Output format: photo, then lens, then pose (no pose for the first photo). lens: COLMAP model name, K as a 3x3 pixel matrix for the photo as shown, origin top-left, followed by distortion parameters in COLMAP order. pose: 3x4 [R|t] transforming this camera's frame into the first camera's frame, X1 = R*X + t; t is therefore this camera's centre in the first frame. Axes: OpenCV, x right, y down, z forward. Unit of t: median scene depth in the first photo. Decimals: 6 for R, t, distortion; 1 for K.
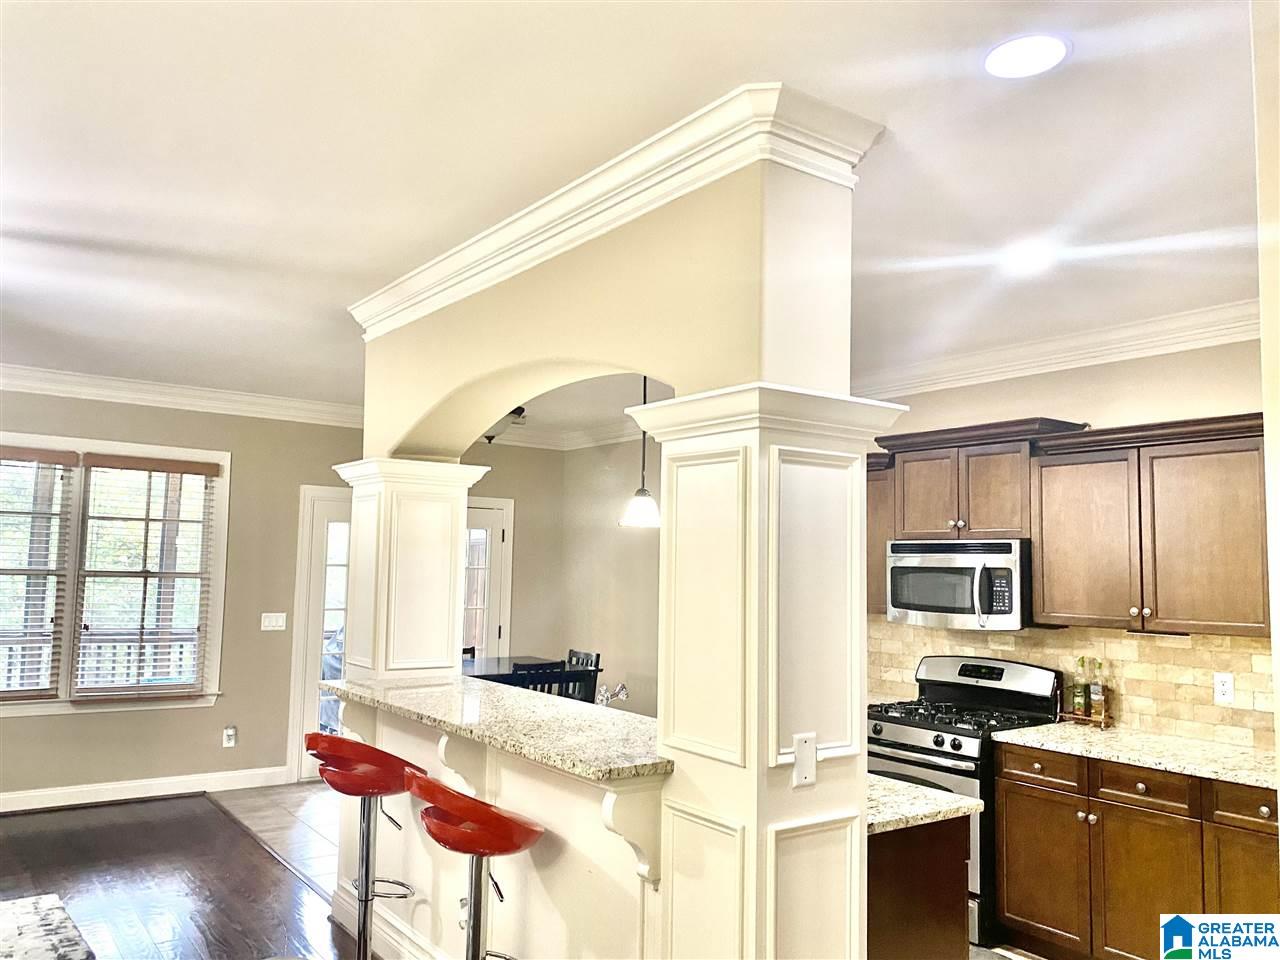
lens RADIAL K [[980.5, 0, 636.3], [0, 980.5, 486.7], [0, 0, 1]] dist [0.006140, -0.000057]
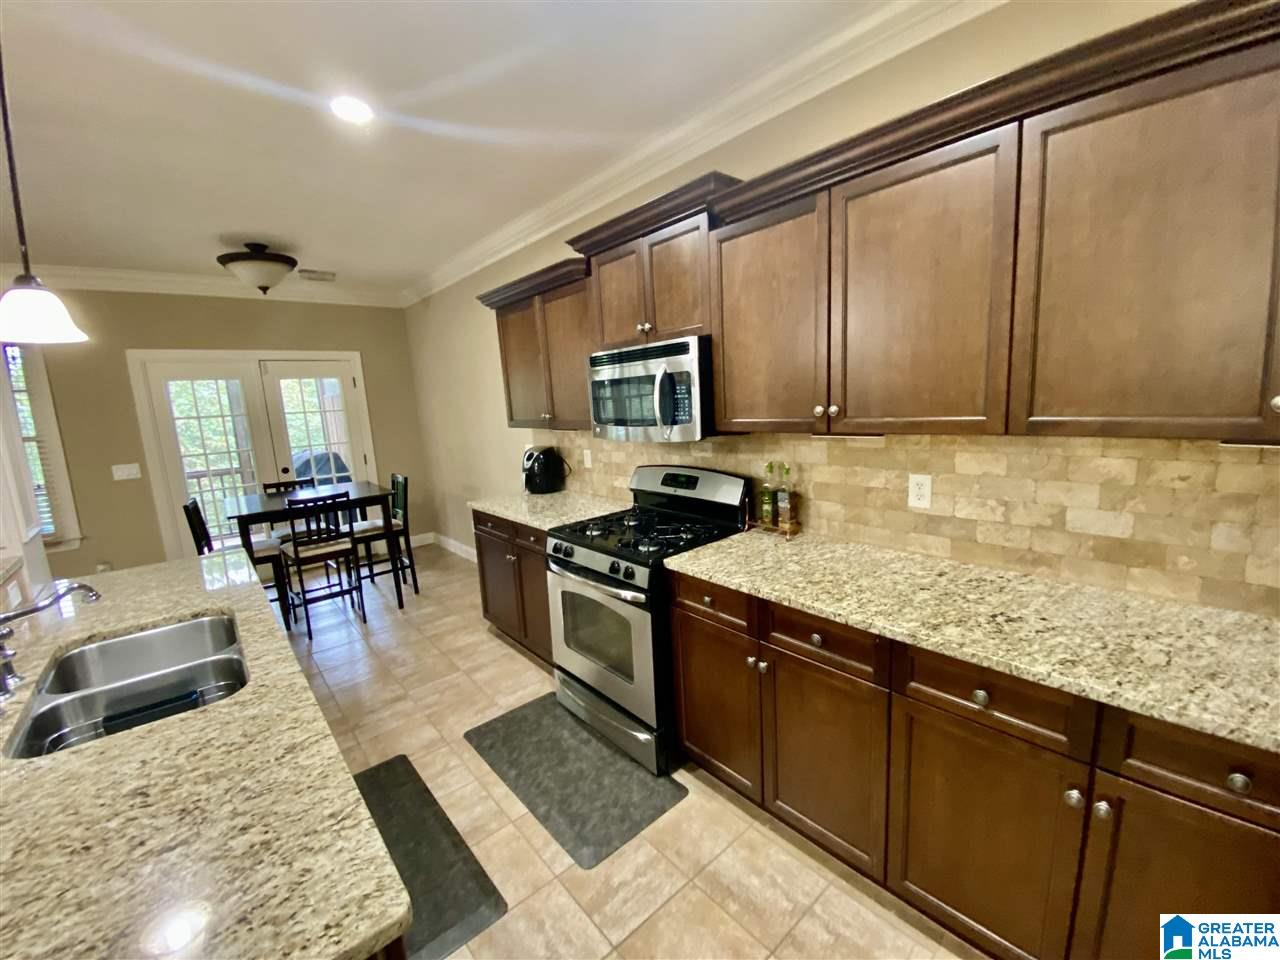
lens RADIAL K [[517.3, 0, 640.9], [0, 517.3, 480.1], [0, 0, 1]] dist [0.024855, -0.024688]
pose [[0.993536, -0.088360, 0.071265, 0.298878], [0.068913, 0.968352, 0.239885, 0.064079], [-0.090206, -0.233423, 0.968182, 0.538266]]
